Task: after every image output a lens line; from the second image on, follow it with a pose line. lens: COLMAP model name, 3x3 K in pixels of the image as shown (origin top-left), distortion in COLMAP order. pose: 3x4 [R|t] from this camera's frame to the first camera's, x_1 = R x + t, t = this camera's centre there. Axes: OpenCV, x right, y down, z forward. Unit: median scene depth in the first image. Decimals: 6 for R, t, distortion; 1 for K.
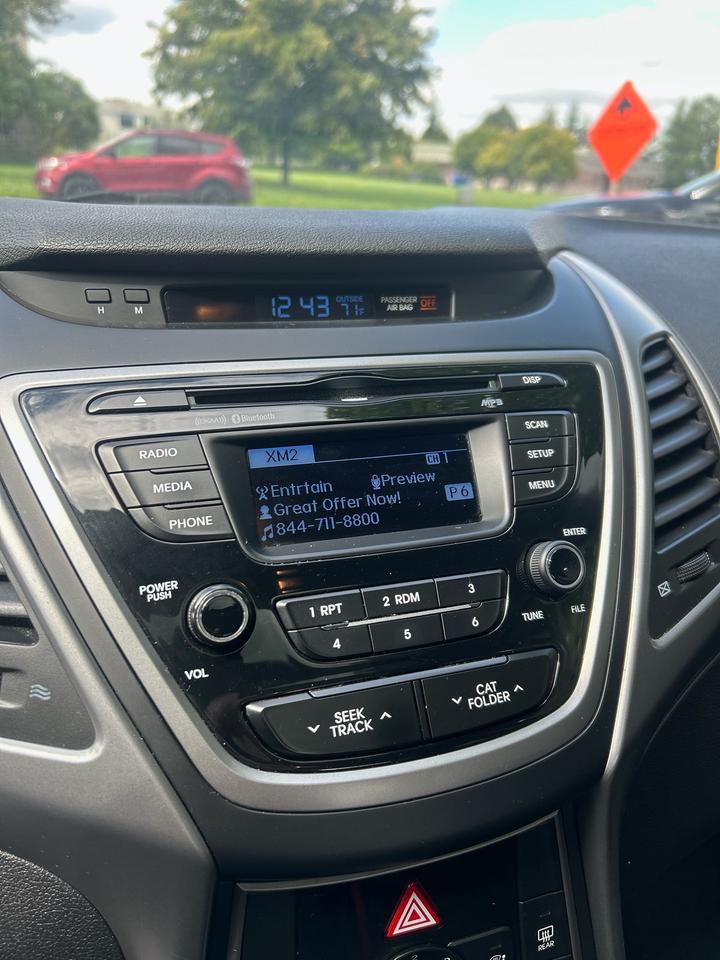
lens RADIAL K [[720.8, 0, 360.0], [0, 720.8, 480.0], [0, 0, 1]] dist [0.070853, -0.077714]
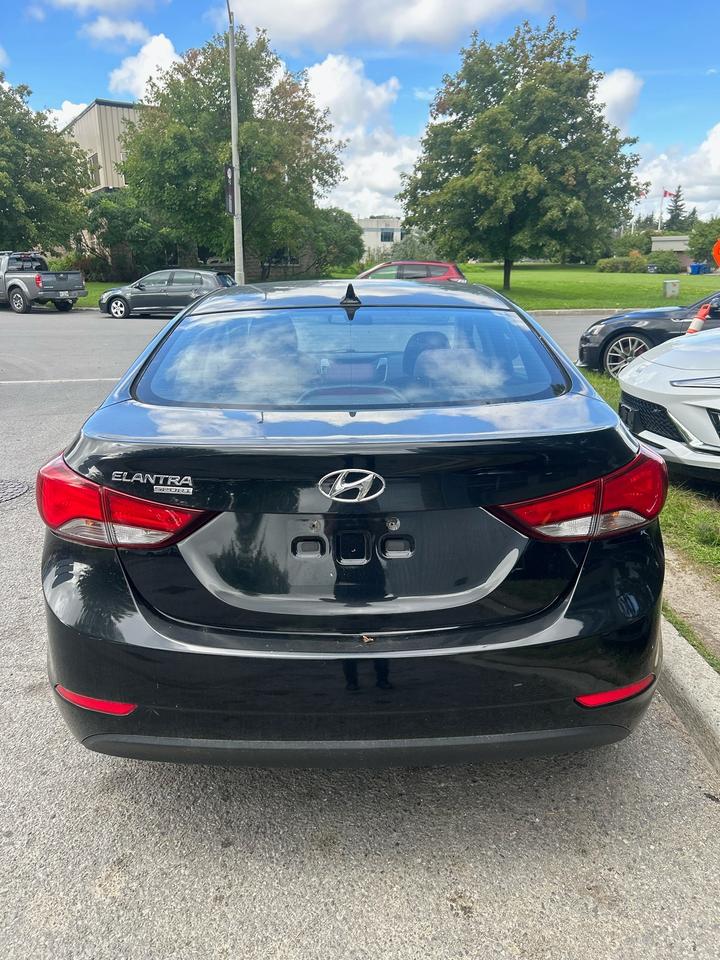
lens RADIAL K [[720.8, 0, 360.0], [0, 720.8, 480.0], [0, 0, 1]] dist [0.070853, -0.077714]
pose [[0.947895, 0.033253, -0.316843, 0.064463], [-0.070769, 0.991668, -0.107643, 0.050986], [0.310624, 0.124457, 0.942350, -0.160302]]
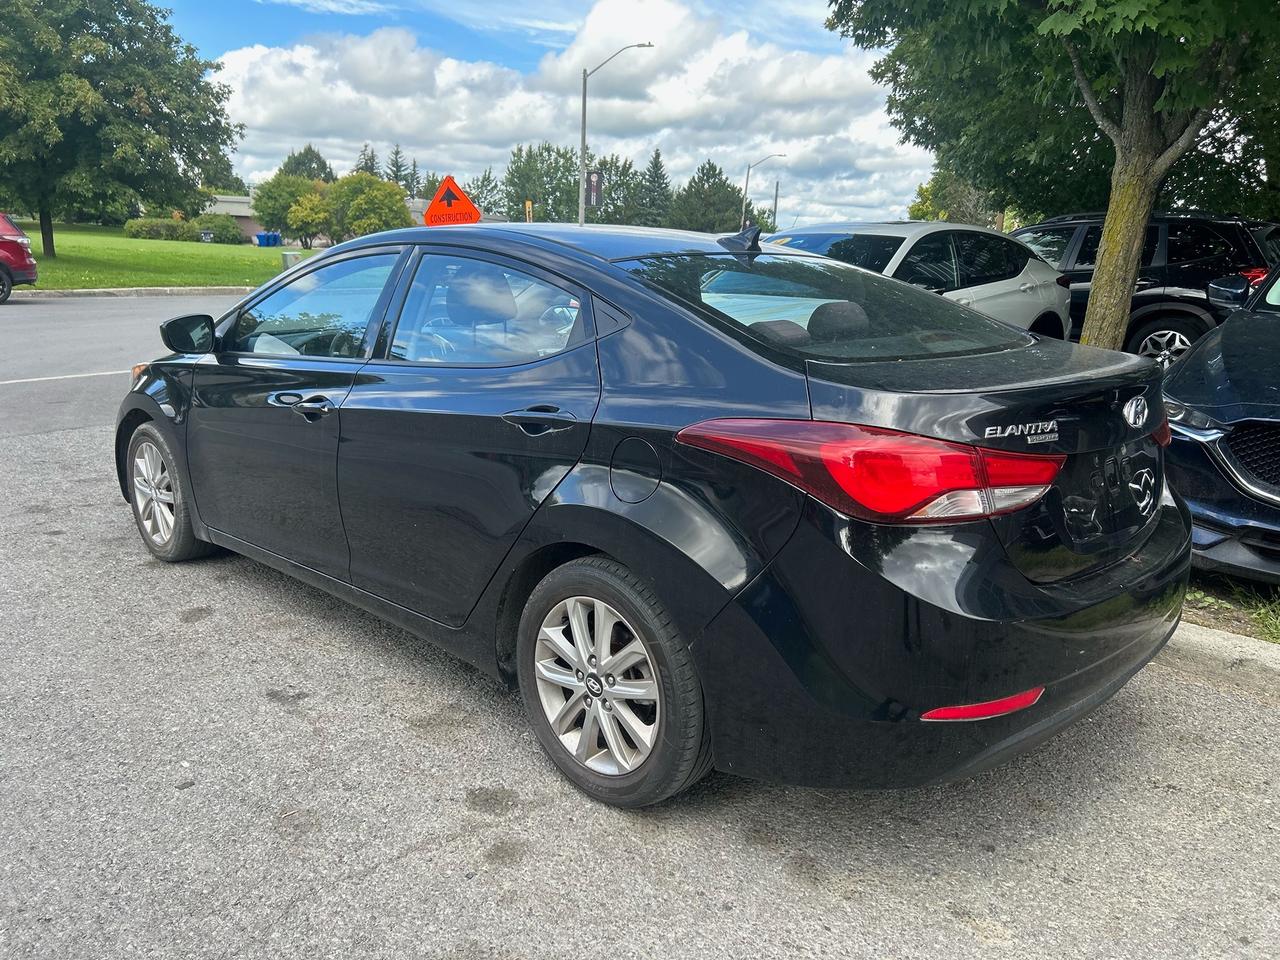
lens RADIAL K [[961.1, 0, 635.8], [0, 961.1, 472.3], [0, 0, 1]] dist [0.070853, -0.077714]
pose [[0.884418, -0.126147, 0.449324, -0.047790], [0.191426, 0.976114, -0.102747, 0.050535], [-0.425630, 0.176883, 0.887441, -0.159940]]
